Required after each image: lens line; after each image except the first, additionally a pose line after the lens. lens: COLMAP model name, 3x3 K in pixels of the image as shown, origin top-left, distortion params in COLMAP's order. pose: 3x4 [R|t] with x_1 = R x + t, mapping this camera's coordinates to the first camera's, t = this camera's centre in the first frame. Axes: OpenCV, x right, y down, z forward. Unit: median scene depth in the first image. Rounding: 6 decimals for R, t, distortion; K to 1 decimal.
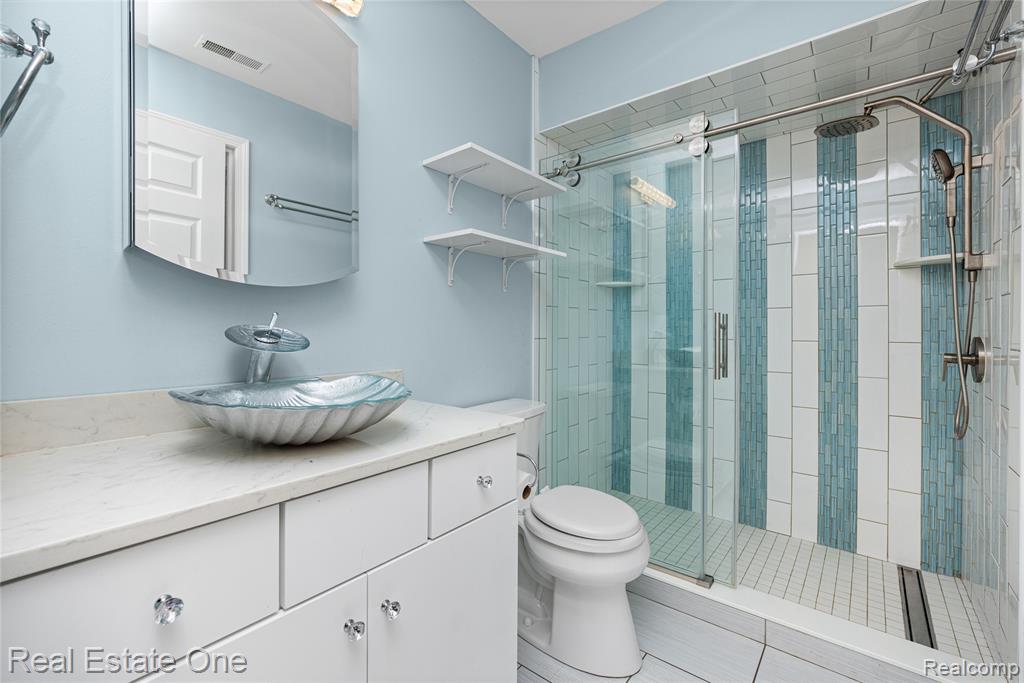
lens RADIAL K [[438.8, 0, 511.3], [0, 438.8, 335.5], [0, 0, 1]] dist [-0.000380, -0.001317]
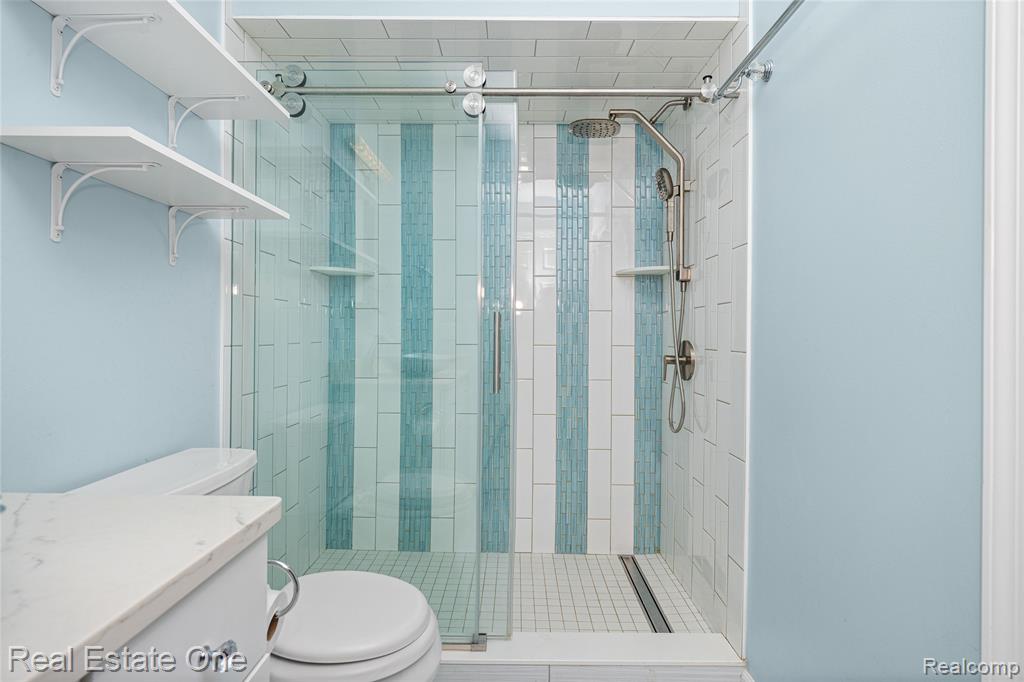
lens RADIAL K [[502.2, 0, 514.2], [0, 502.2, 337.3], [0, 0, 1]] dist [-0.000361, -0.002171]
pose [[0.777903, -0.000119, 0.628384, -0.078607], [0.003637, 0.999984, -0.004313, -0.000624], [-0.628374, 0.005641, 0.777891, 0.204232]]
